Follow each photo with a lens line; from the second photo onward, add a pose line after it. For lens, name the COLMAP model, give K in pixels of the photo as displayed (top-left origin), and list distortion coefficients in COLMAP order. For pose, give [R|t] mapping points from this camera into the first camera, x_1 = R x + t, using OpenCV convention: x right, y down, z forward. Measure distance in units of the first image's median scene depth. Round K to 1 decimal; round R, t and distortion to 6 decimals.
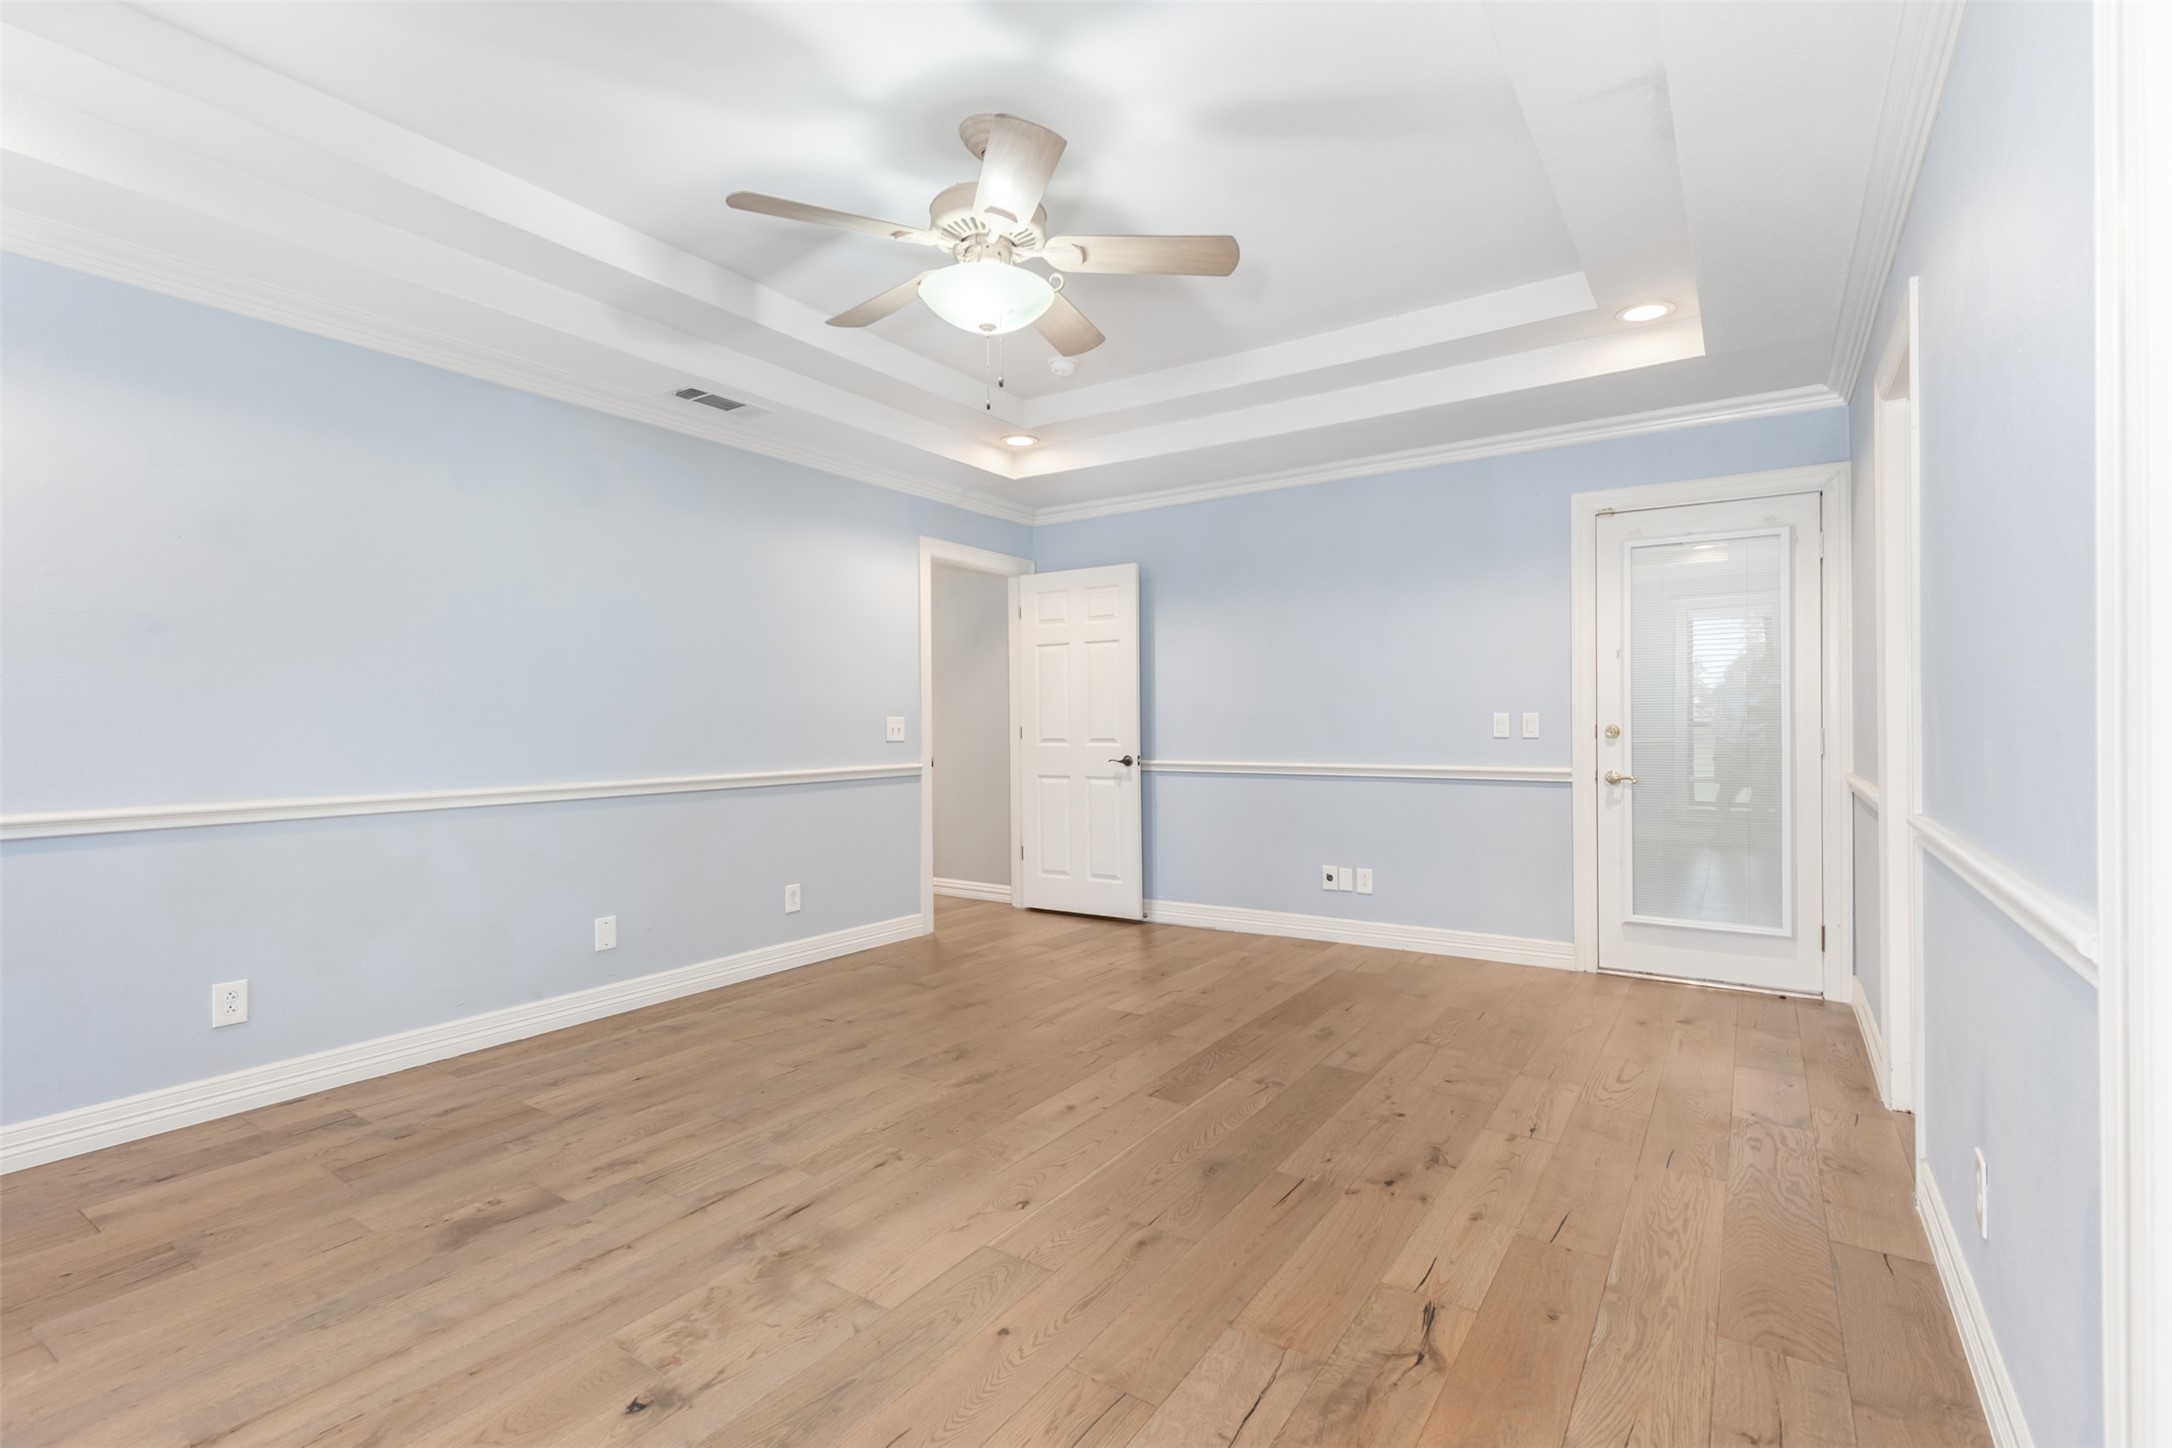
lens RADIAL K [[987.5, 0, 1090.7], [0, 987.5, 727.0], [0, 0, 1]] dist [0.008131, 0.000335]
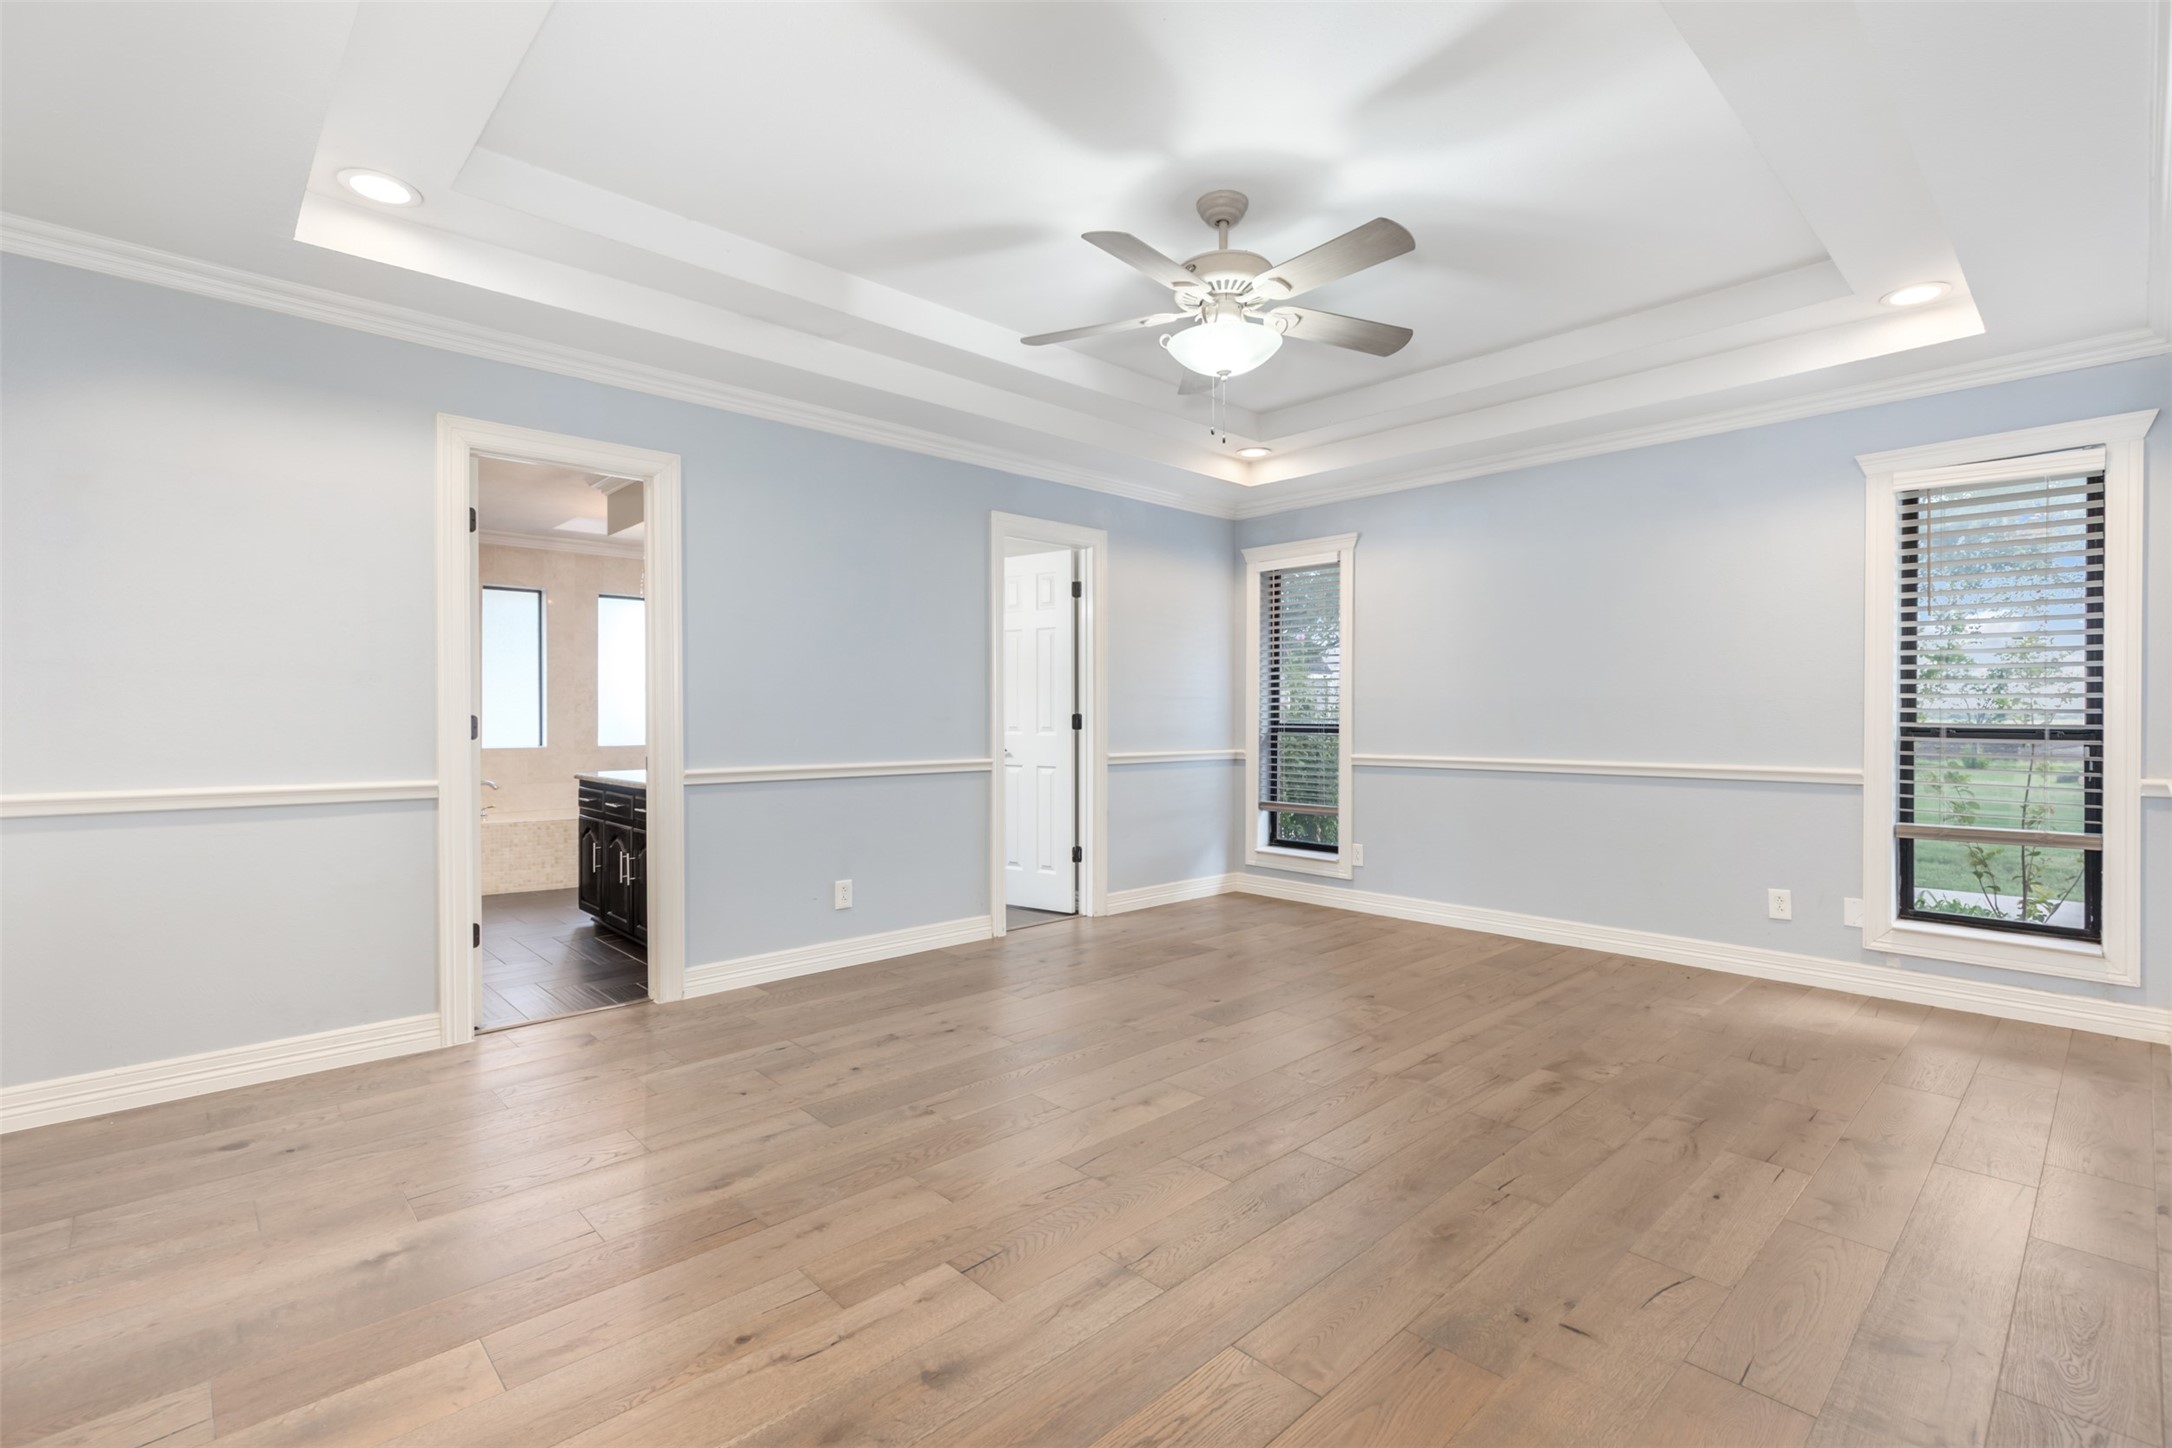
lens RADIAL K [[987.5, 0, 1098.5], [0, 987.5, 715.6], [0, 0, 1]] dist [0.008131, 0.000335]
pose [[-0.976945, 0.007880, 0.213348, -0.211559], [0.008517, 0.999962, 0.002063, -0.002729], [-0.213323, 0.003832, -0.976974, 2.231052]]
